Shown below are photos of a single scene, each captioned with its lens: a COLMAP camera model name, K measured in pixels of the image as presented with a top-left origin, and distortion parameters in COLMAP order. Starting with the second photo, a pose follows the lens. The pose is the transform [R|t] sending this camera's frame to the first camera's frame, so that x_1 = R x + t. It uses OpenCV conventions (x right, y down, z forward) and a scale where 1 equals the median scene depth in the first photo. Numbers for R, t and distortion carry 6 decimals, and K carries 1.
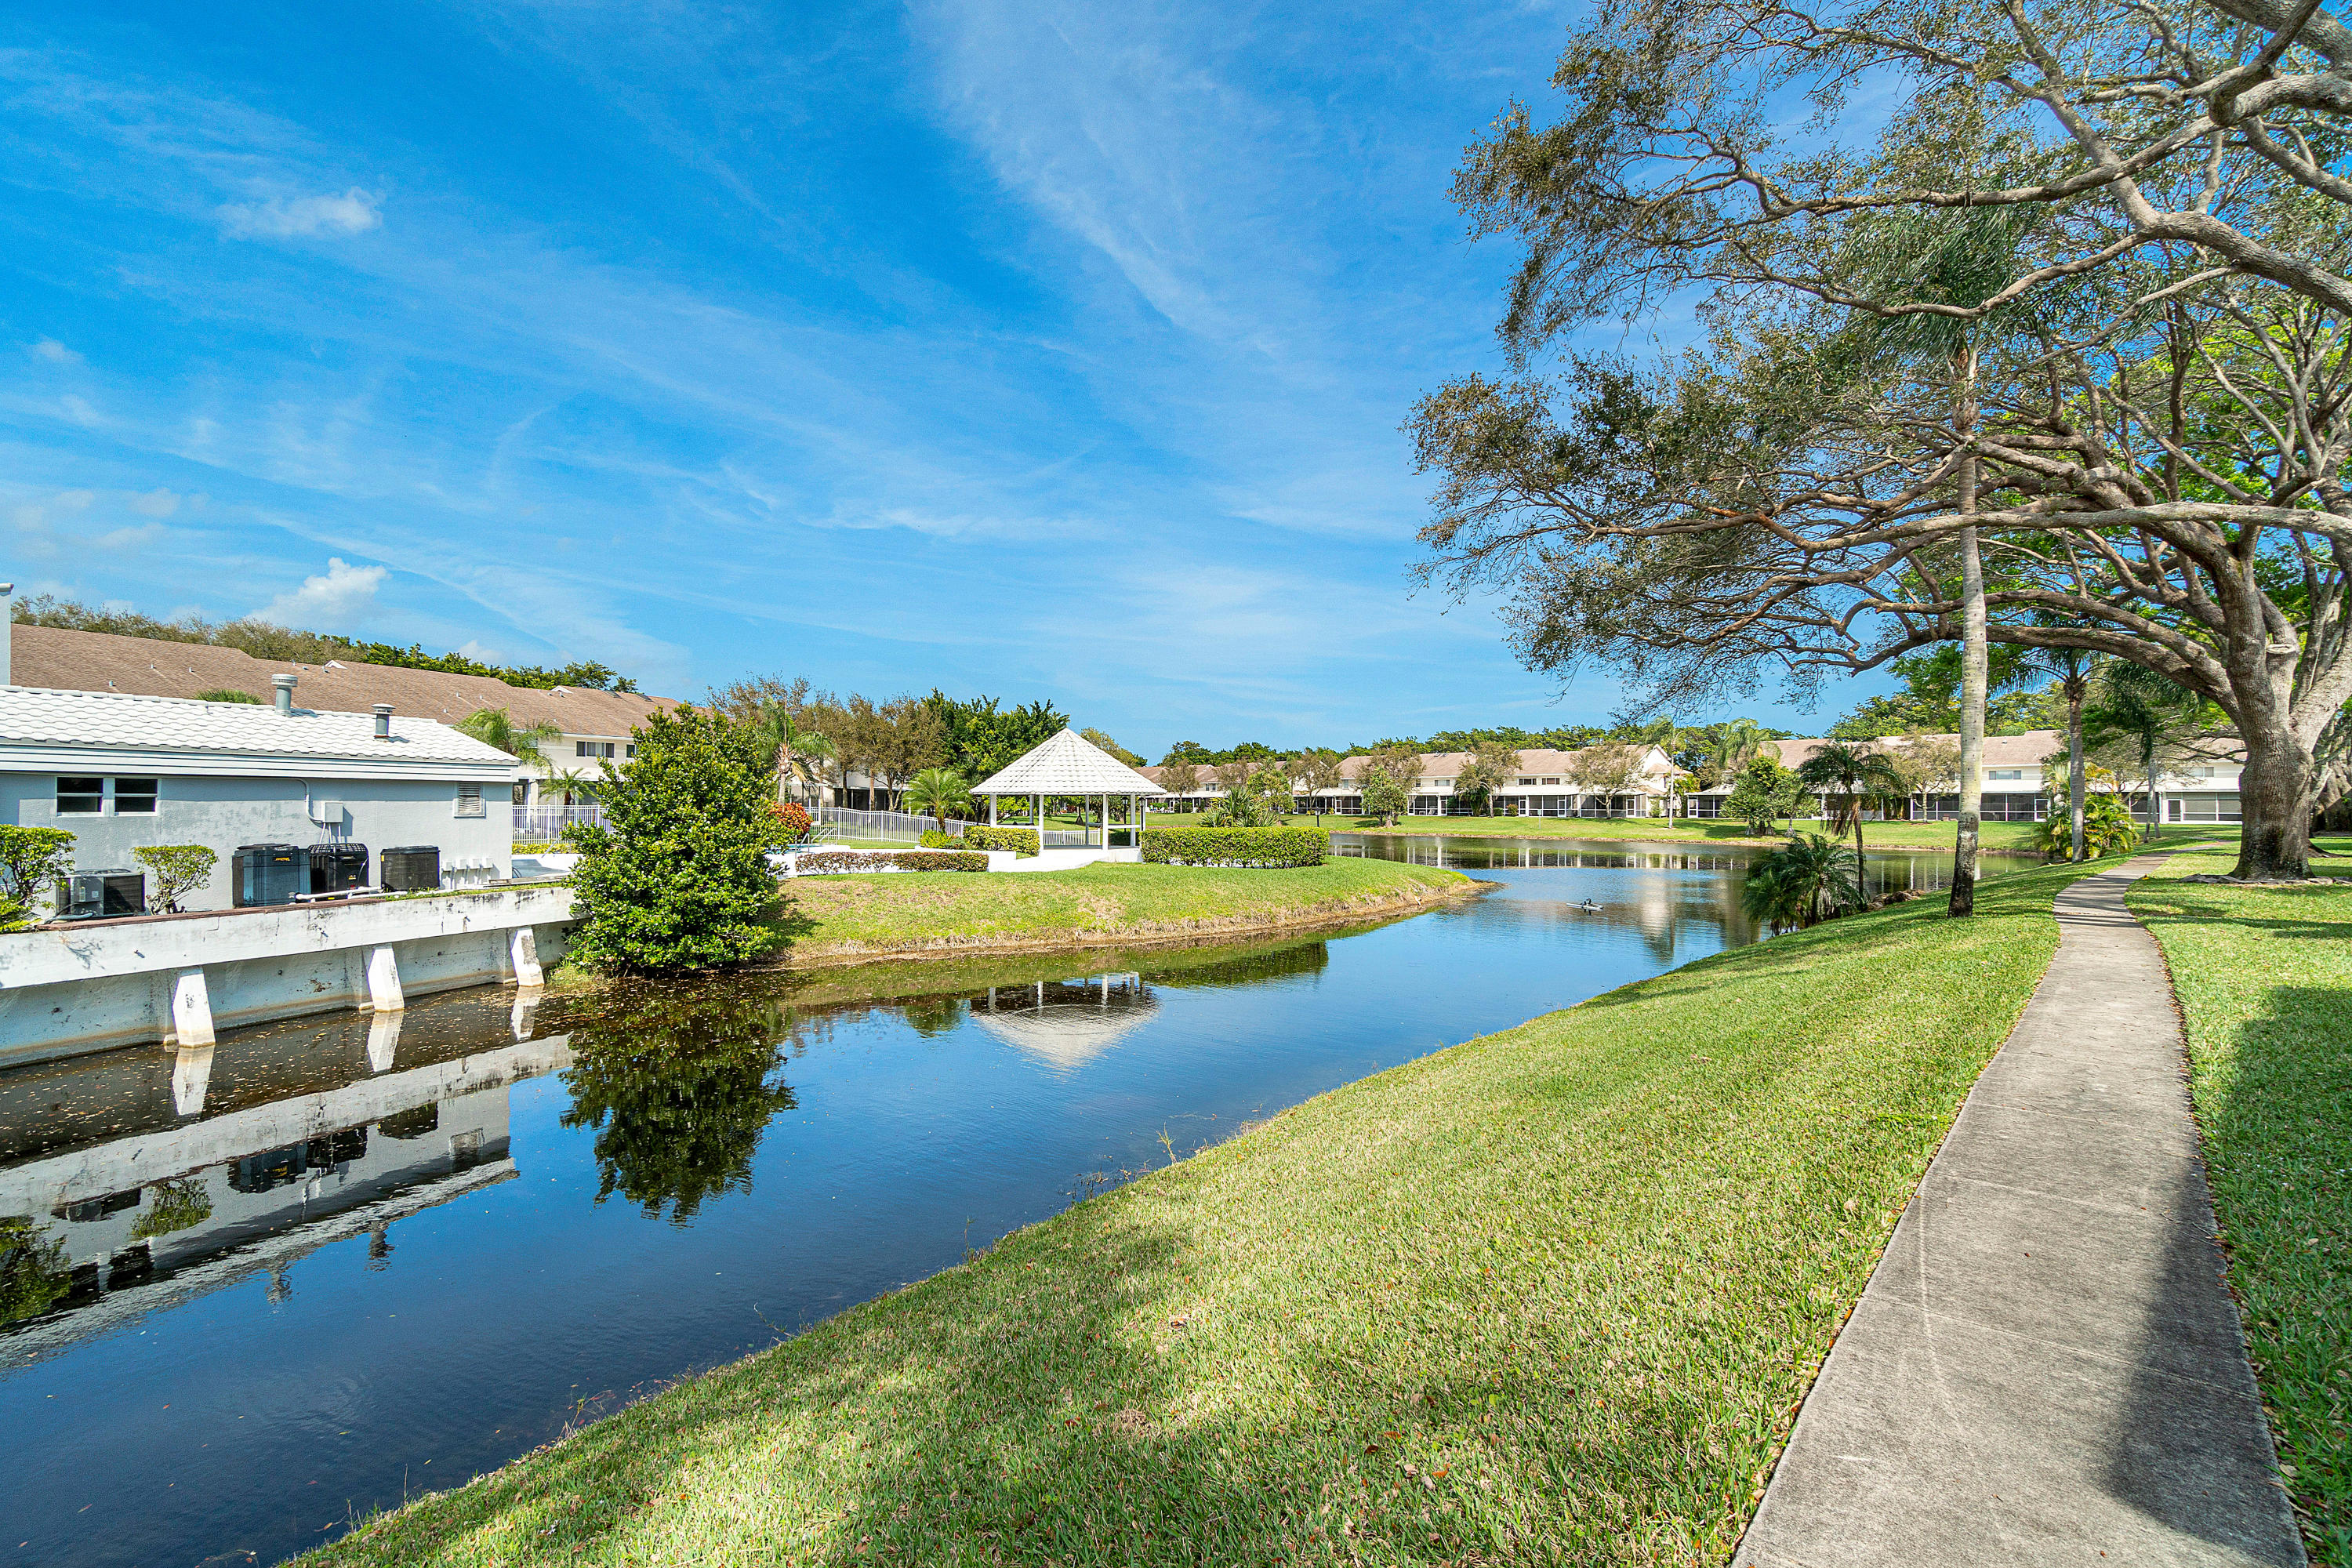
lens RADIAL K [[1030.2, 0, 1162.0], [0, 1030.2, 800.4], [0, 0, 1]] dist [0.002152, -0.002313]
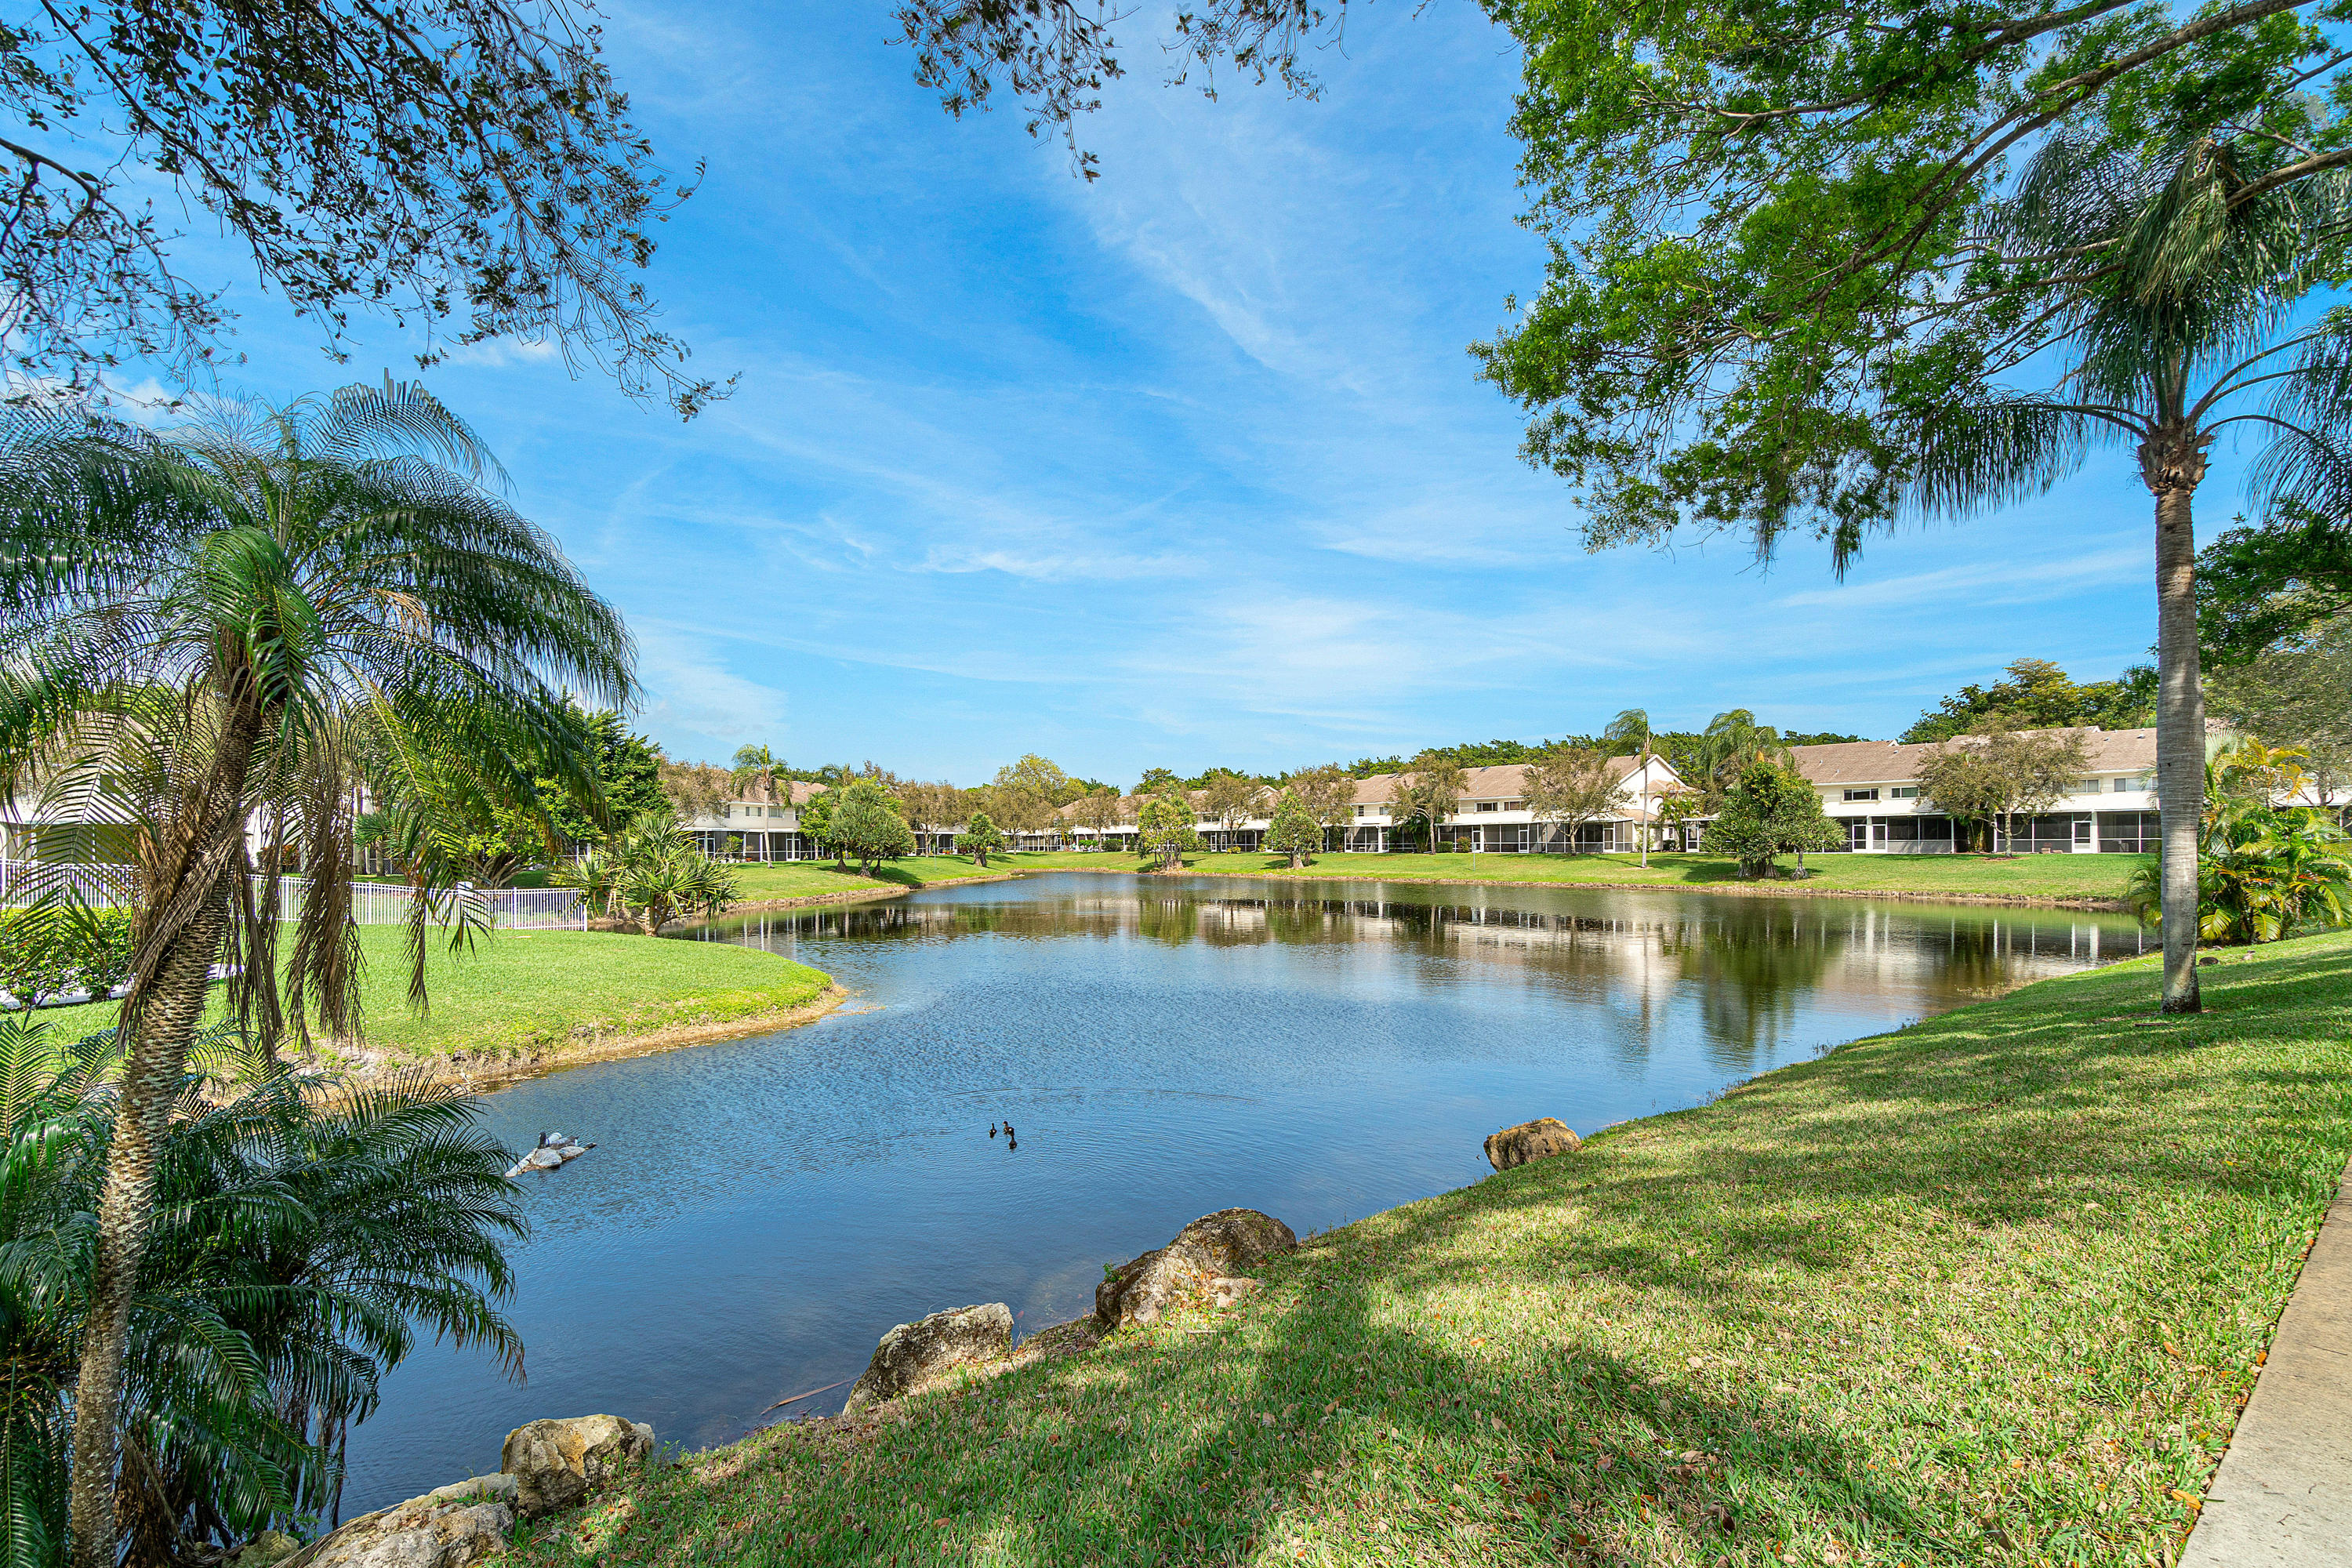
lens RADIAL K [[1030.2, 0, 1196.8], [0, 1030.2, 771.4], [0, 0, 1]] dist [0.002152, -0.002313]
pose [[0.997496, -0.017995, -0.068395, 0.199035], [0.013689, 0.997925, -0.062913, 0.000787], [0.069386, 0.061819, 0.995673, 0.218499]]
